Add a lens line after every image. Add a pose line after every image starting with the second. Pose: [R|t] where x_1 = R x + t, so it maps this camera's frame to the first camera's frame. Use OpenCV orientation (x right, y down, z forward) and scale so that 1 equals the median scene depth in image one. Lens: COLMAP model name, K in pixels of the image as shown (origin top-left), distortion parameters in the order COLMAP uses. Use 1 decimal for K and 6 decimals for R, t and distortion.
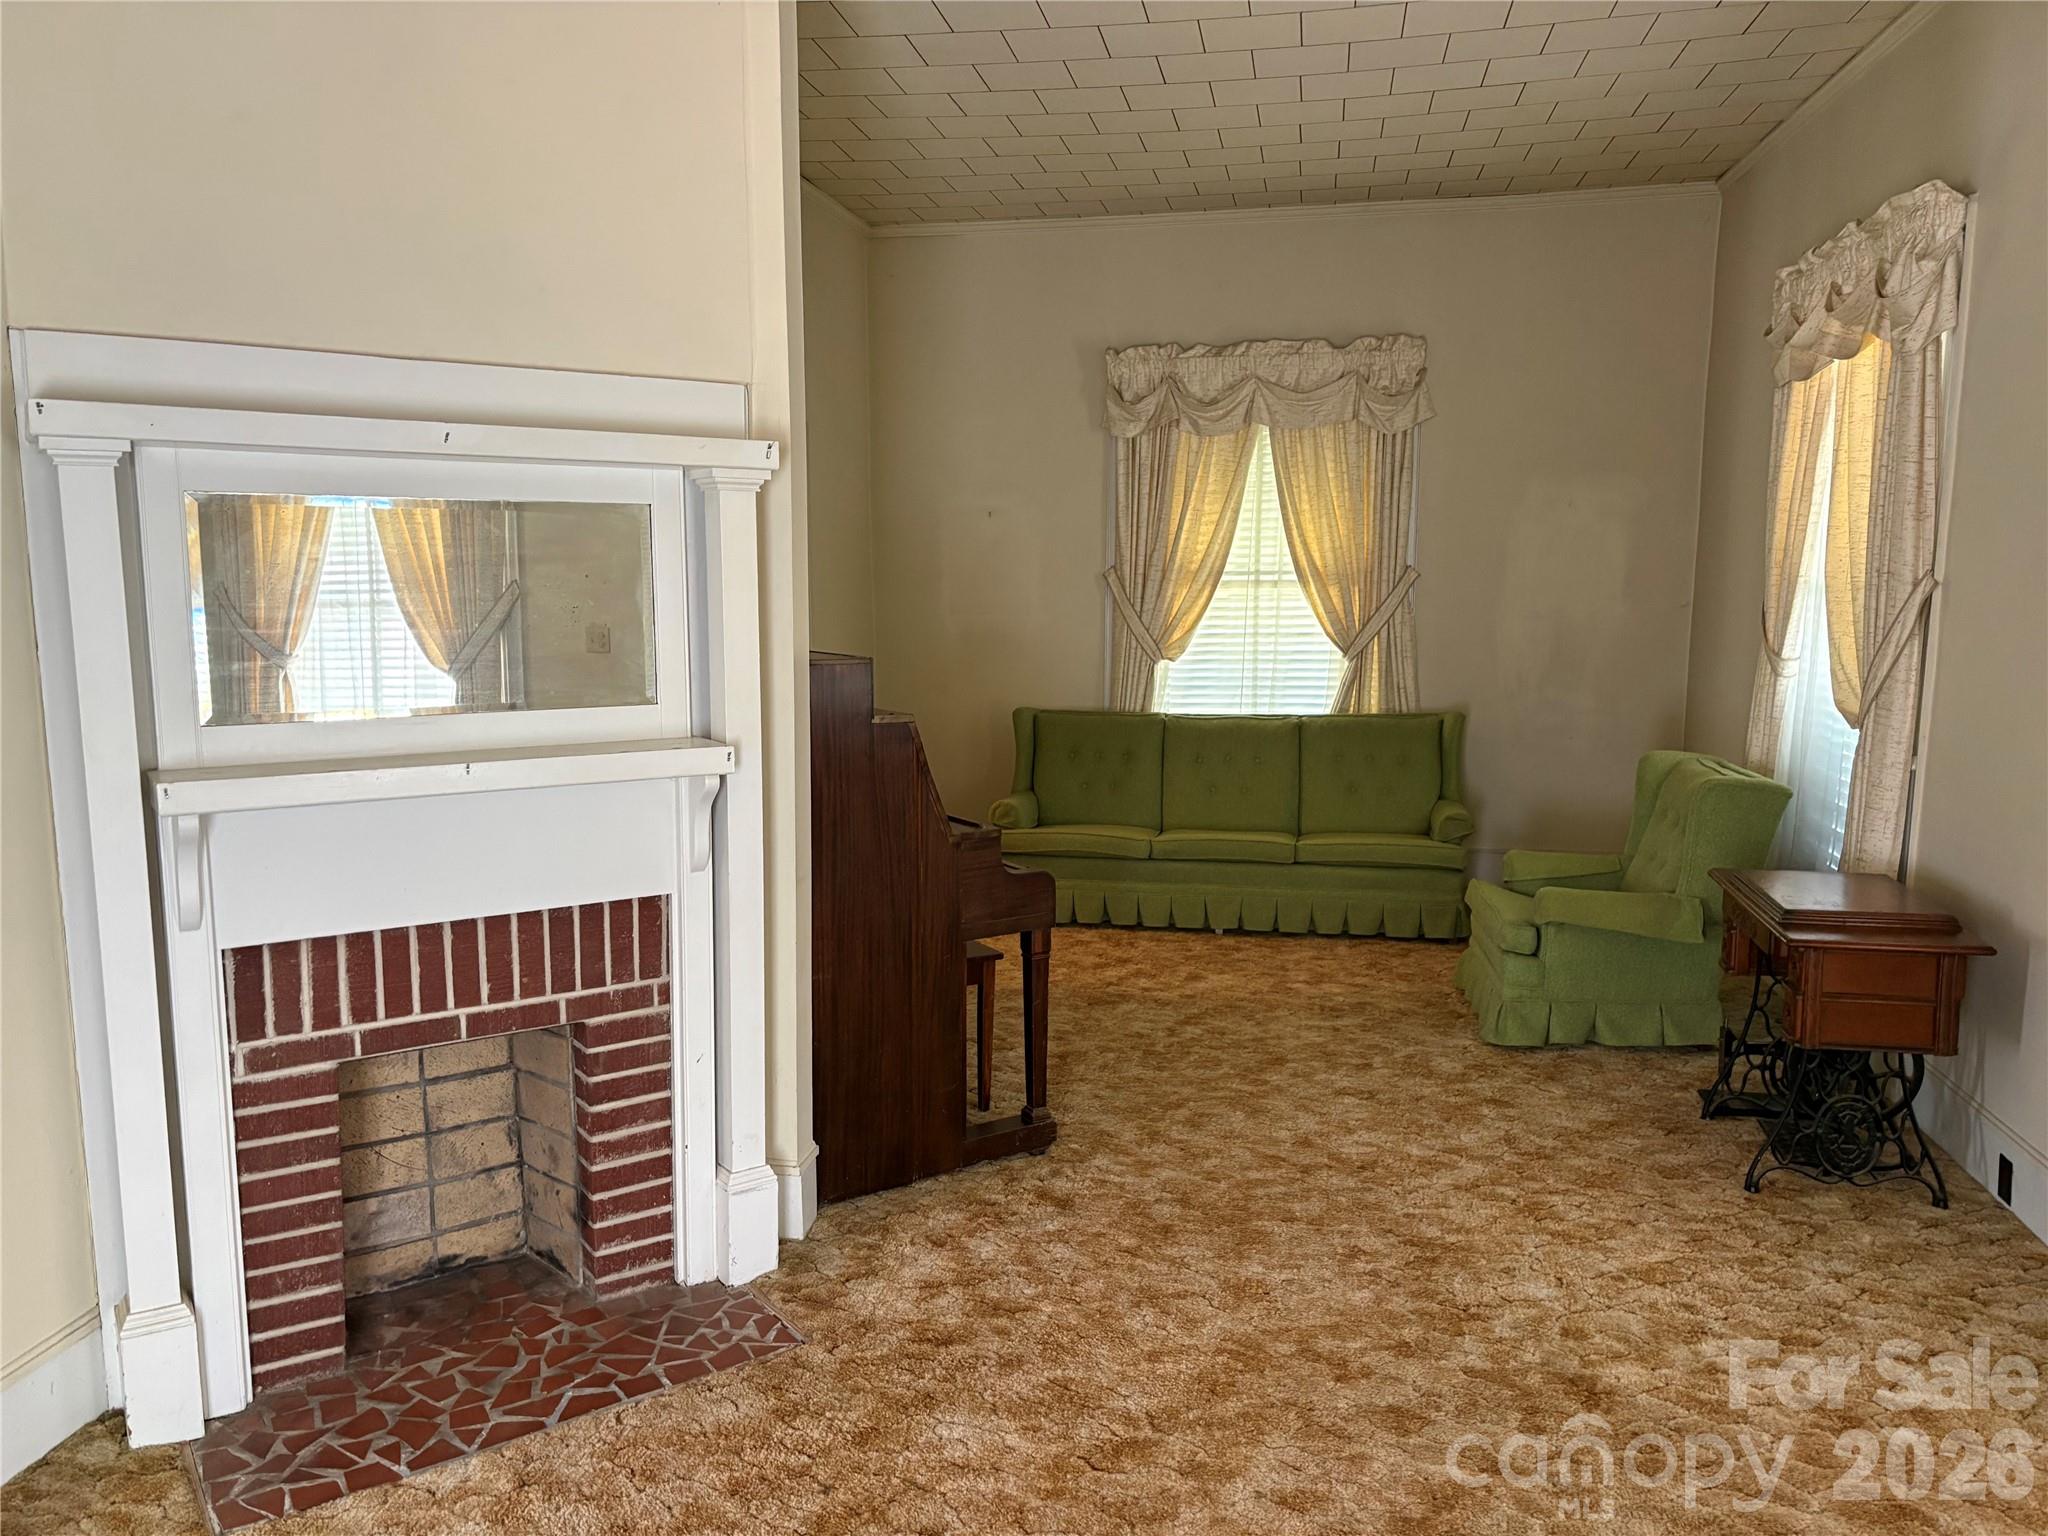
lens RADIAL K [[1557.8, 0, 1008.8], [0, 1557.8, 789.2], [0, 0, 1]] dist [0.072278, -0.068545]
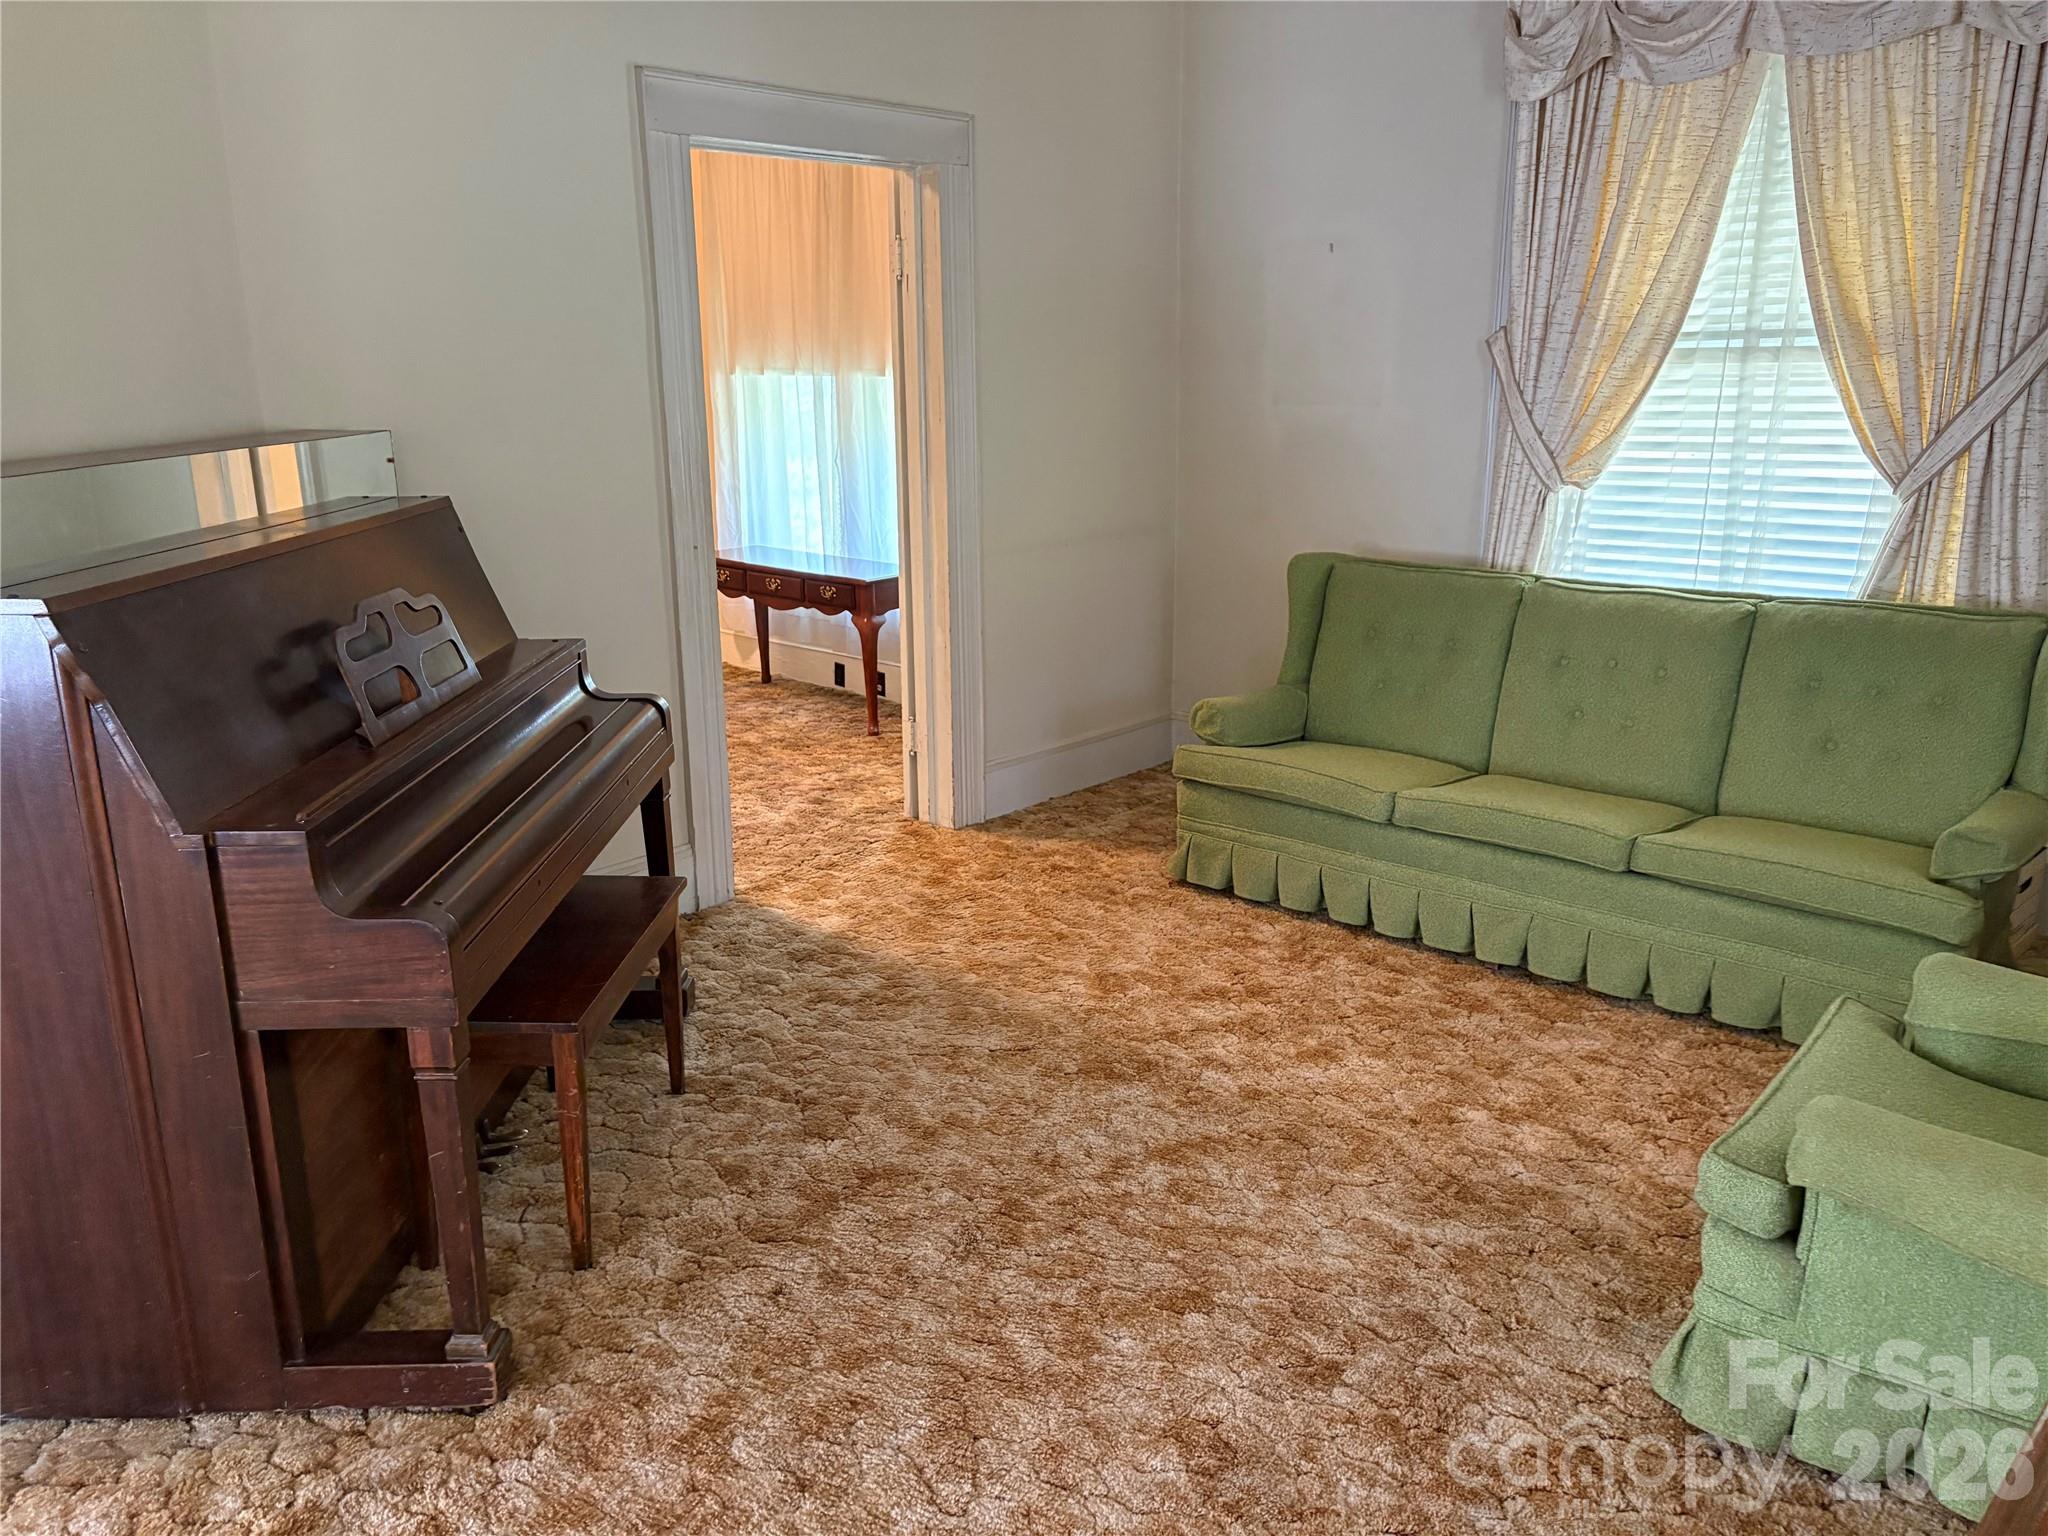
lens RADIAL K [[1558.8, 0, 1027.7], [0, 1558.8, 763.4], [0, 0, 1]] dist [0.071670, -0.072266]
pose [[0.844892, 0.127848, -0.519435, 0.374703], [-0.066723, 0.988624, 0.134800, -0.067273], [0.530760, -0.079233, 0.843810, 0.550283]]
